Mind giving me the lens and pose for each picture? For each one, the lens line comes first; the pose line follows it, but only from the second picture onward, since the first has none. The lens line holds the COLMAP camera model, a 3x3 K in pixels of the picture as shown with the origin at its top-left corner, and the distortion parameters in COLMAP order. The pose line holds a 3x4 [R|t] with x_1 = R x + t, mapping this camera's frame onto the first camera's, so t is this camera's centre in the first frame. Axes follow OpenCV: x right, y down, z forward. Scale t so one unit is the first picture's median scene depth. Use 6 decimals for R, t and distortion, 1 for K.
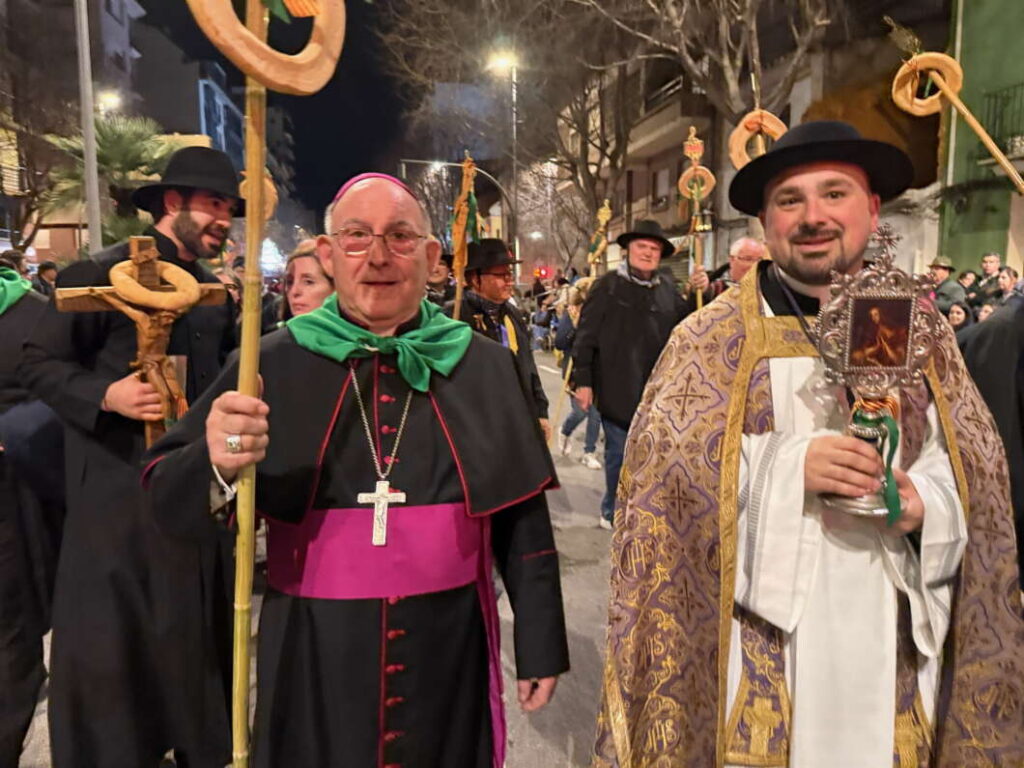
lens RADIAL K [[712.5, 0, 501.9], [0, 712.5, 384.2], [0, 0, 1]] dist [0.001378, -0.023104]
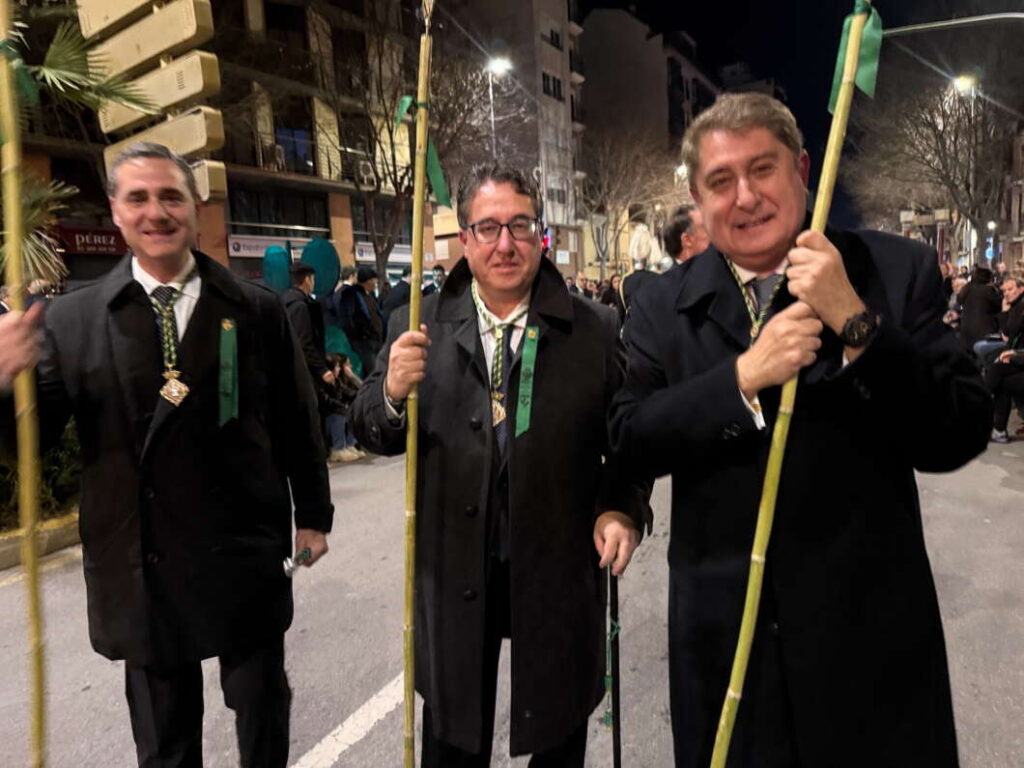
lens RADIAL K [[712.5, 0, 515.7], [0, 712.5, 392.6], [0, 0, 1]] dist [0.001378, -0.023104]
pose [[0.791829, 0.041717, -0.609316, -0.011459], [-0.027452, 0.999087, 0.032727, -0.062979], [0.610126, -0.009187, 0.792251, 0.476438]]
